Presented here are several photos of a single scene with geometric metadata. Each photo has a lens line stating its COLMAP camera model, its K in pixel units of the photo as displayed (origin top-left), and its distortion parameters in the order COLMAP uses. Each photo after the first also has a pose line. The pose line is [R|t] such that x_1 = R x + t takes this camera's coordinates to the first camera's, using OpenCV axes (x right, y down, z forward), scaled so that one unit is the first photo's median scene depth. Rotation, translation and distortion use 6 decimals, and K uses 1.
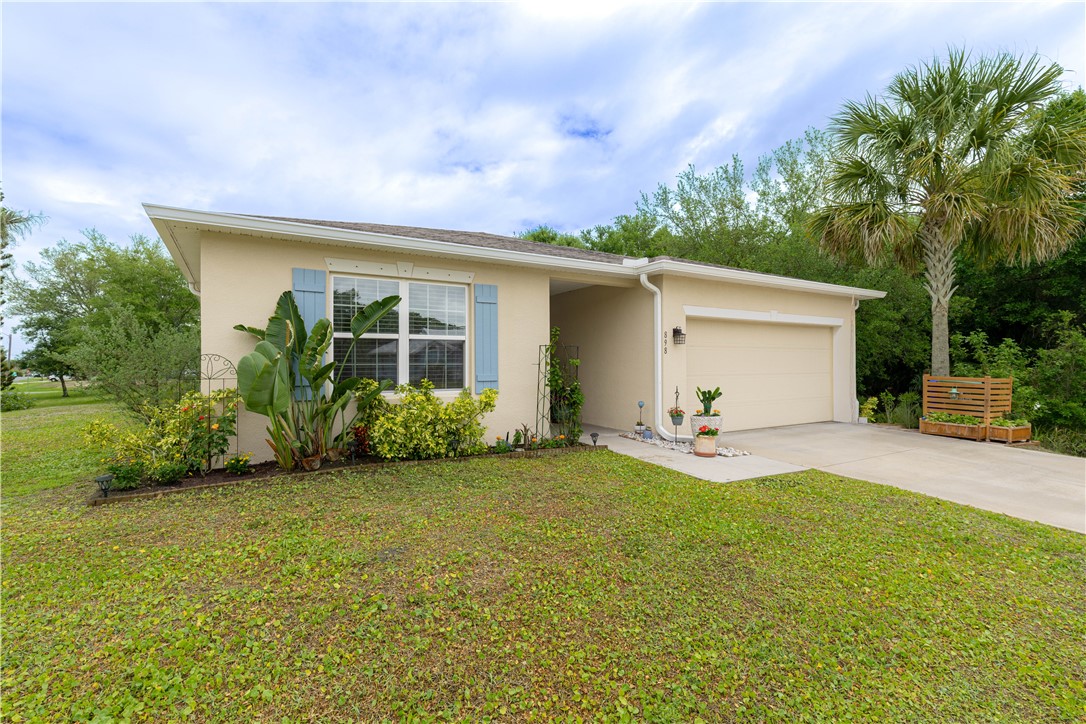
lens RADIAL K [[488.8, 0, 542.4], [0, 488.8, 364.7], [0, 0, 1]] dist [0.007476, -0.001208]
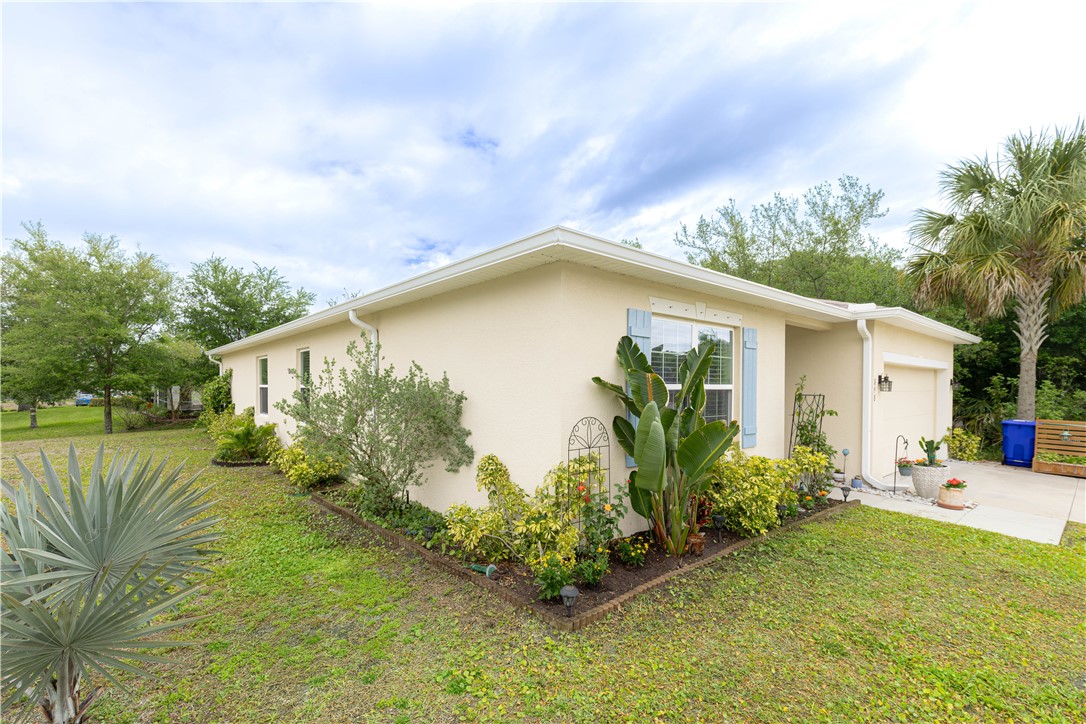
lens RADIAL K [[488.8, 0, 548.7], [0, 488.8, 393.8], [0, 0, 1]] dist [0.007476, -0.001208]
pose [[0.984642, 0.009107, 0.174347, -0.604071], [-0.012209, 0.999786, 0.016727, -0.048715], [-0.174157, -0.018599, 0.984542, 0.152702]]
